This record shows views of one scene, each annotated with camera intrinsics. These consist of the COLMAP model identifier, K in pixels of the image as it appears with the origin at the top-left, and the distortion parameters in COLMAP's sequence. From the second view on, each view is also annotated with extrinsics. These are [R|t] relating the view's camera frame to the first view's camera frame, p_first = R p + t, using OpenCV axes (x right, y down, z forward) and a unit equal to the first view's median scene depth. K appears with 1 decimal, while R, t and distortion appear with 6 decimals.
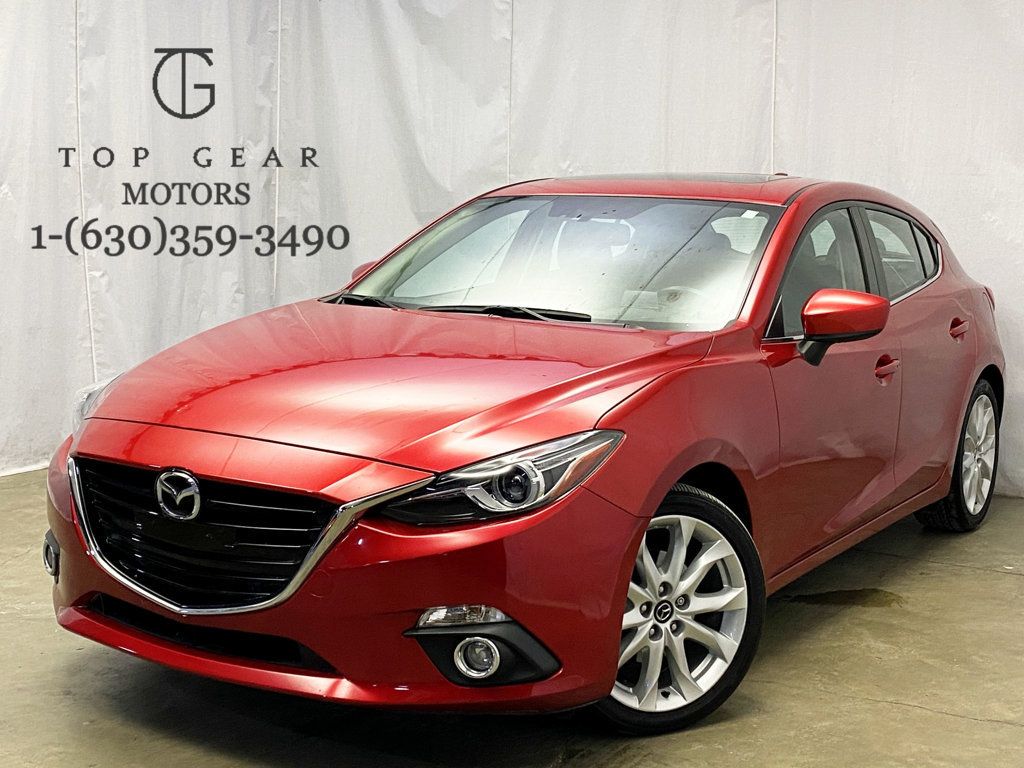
lens RADIAL K [[1460.7, 0, 511.9], [0, 1460.7, 380.1], [0, 0, 1]] dist [0.002140, 0.000000]
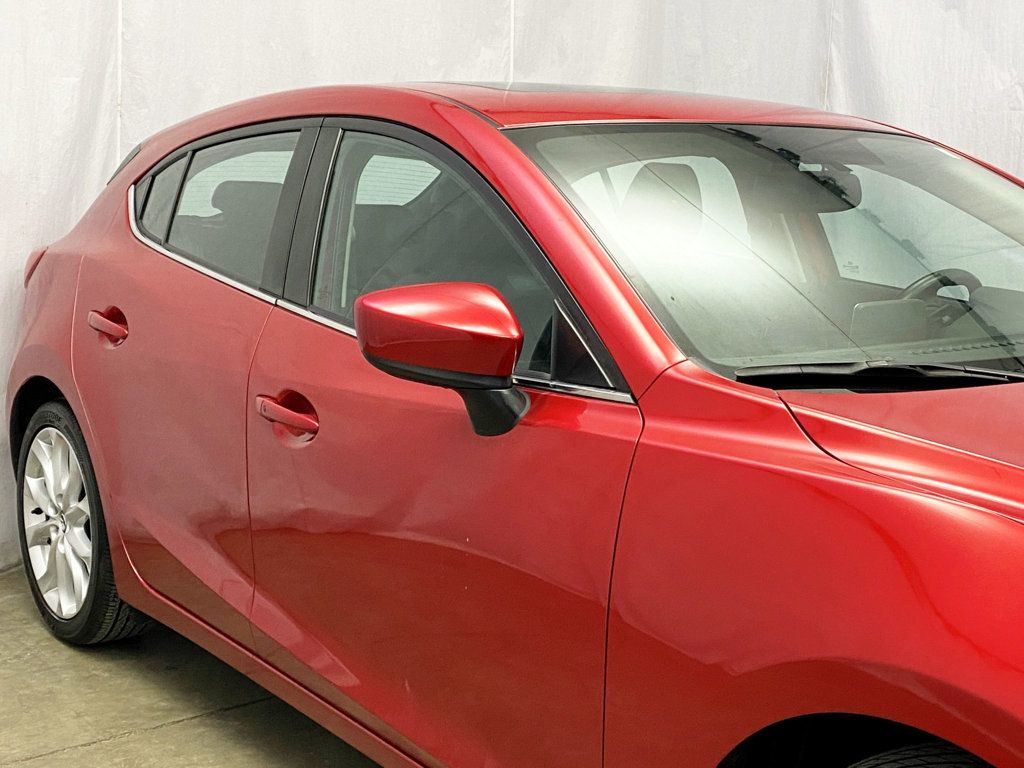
lens RADIAL K [[1460.7, 0, 509.3], [0, 1460.7, 383.4], [0, 0, 1]] dist [0.002140, 0.000000]
pose [[0.316166, -0.149300, 0.936882, -0.449138], [0.095113, 0.987552, 0.125277, -0.090436], [-0.943924, 0.049501, 0.326431, 0.770131]]
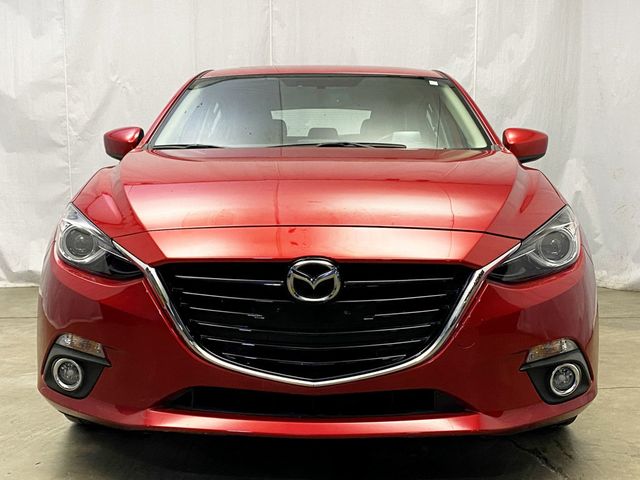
lens RADIAL K [[912.9, 0, 313.9], [0, 912.9, 242.4], [0, 0, 1]] dist [0.002140, 0.000000]
pose [[0.842881, -0.062370, 0.534473, -0.350887], [0.076714, 0.997042, -0.004631, 0.031215], [-0.532603, 0.044905, 0.845173, 0.239839]]
